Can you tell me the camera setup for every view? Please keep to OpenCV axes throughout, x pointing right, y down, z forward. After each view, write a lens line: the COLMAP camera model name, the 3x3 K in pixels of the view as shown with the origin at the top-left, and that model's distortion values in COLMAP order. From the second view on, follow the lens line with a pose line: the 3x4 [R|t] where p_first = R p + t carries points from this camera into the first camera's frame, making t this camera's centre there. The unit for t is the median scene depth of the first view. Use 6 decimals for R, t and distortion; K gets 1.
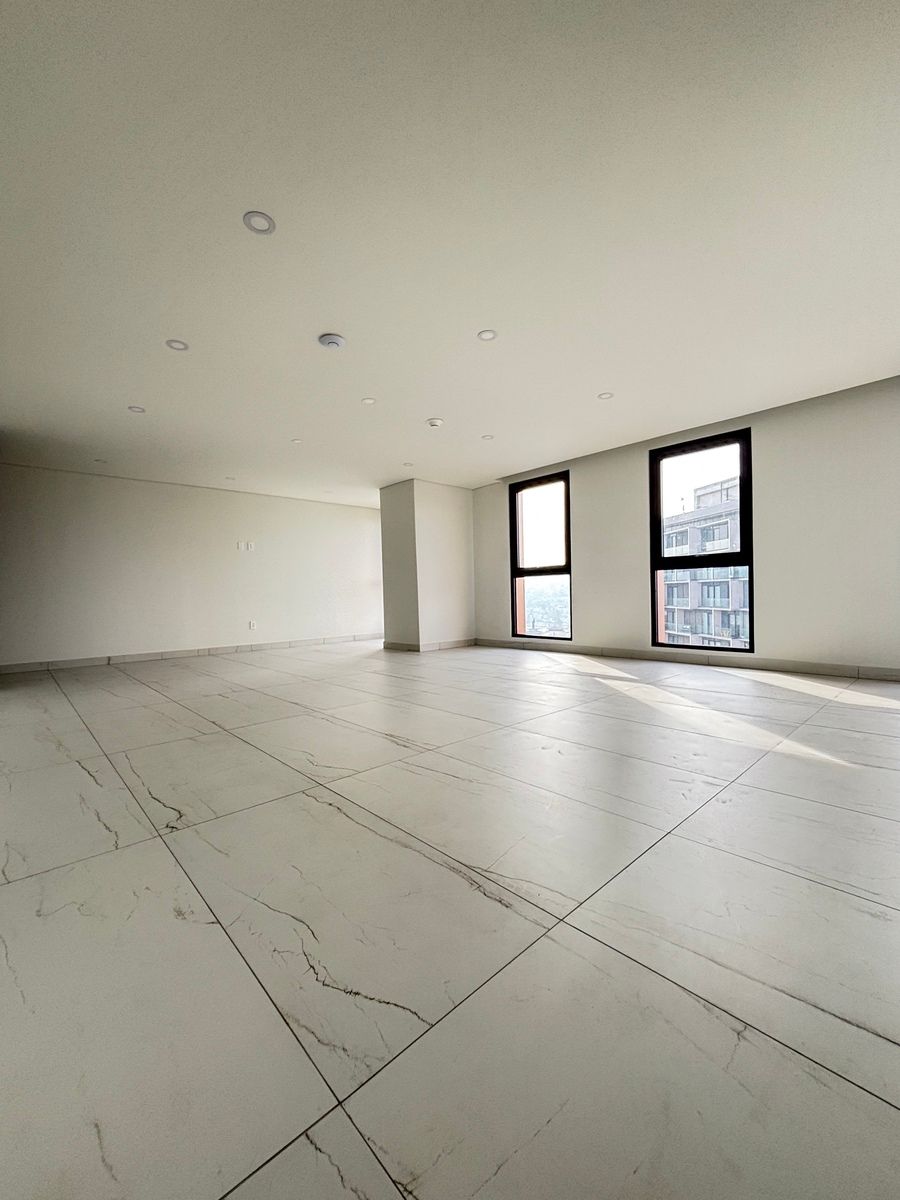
lens RADIAL K [[484.9, 0, 428.0], [0, 484.9, 605.7], [0, 0, 1]] dist [0.000631, -0.002598]
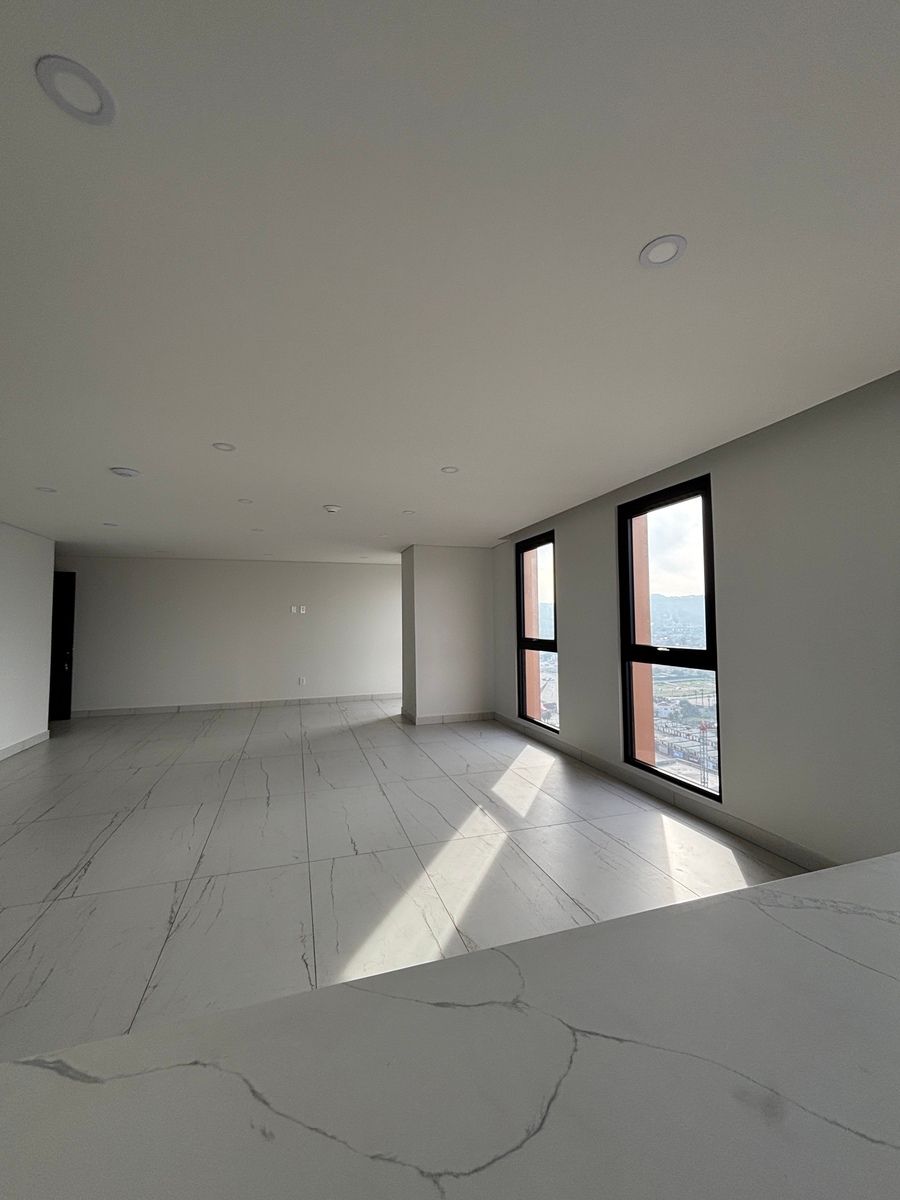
lens RADIAL K [[484.9, 0, 453.0], [0, 484.9, 597.2], [0, 0, 1]] dist [0.000631, -0.002598]
pose [[0.910857, -0.007727, -0.412650, 0.461020], [-0.016697, 0.998316, -0.055549, -0.107999], [0.412384, 0.057487, 0.909194, 0.163578]]
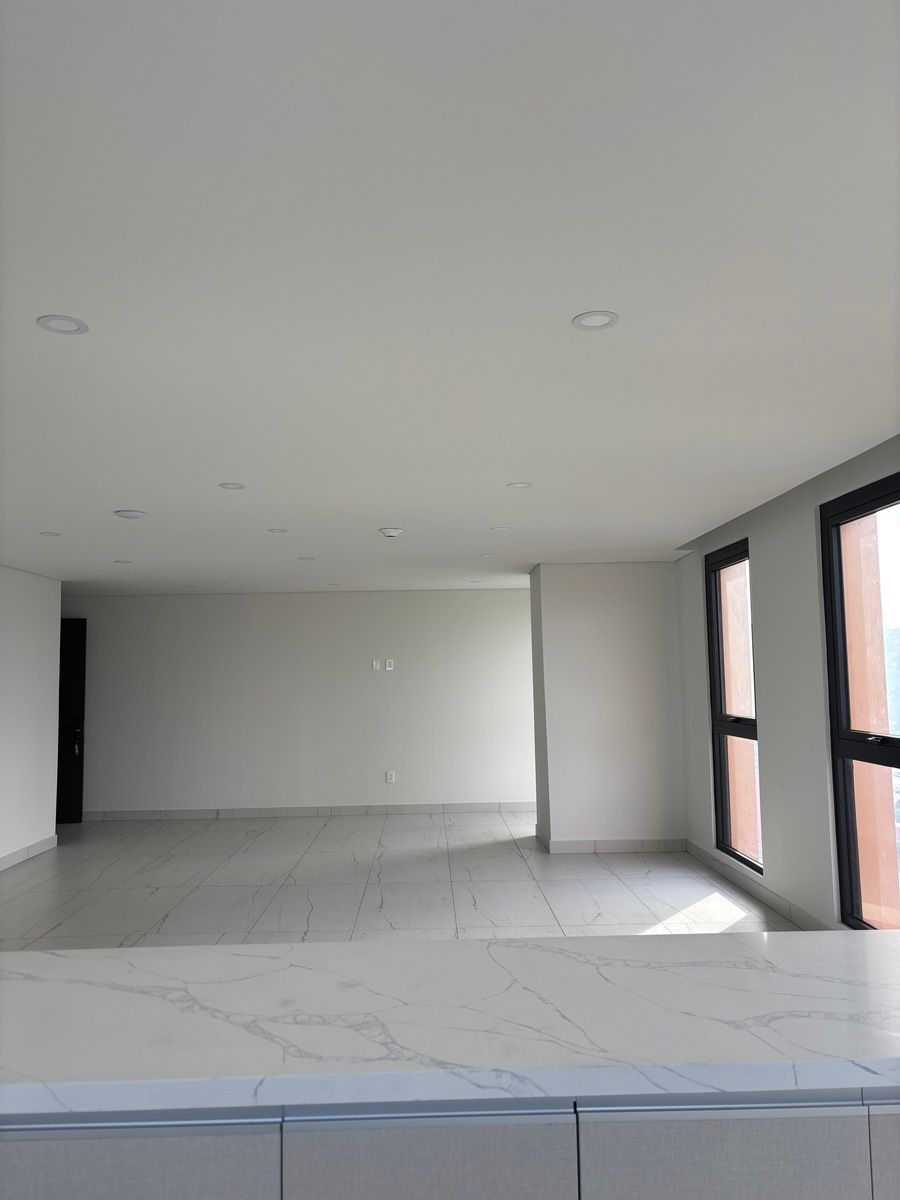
lens RADIAL K [[905.1, 0, 446.4], [0, 905.1, 601.6], [0, 0, 1]] dist [0.036002, -0.040321]
pose [[0.753978, -0.043403, -0.655464, 0.651783], [-0.010675, 0.996873, -0.078290, -0.127926], [0.656813, 0.066026, 0.751157, 0.072068]]
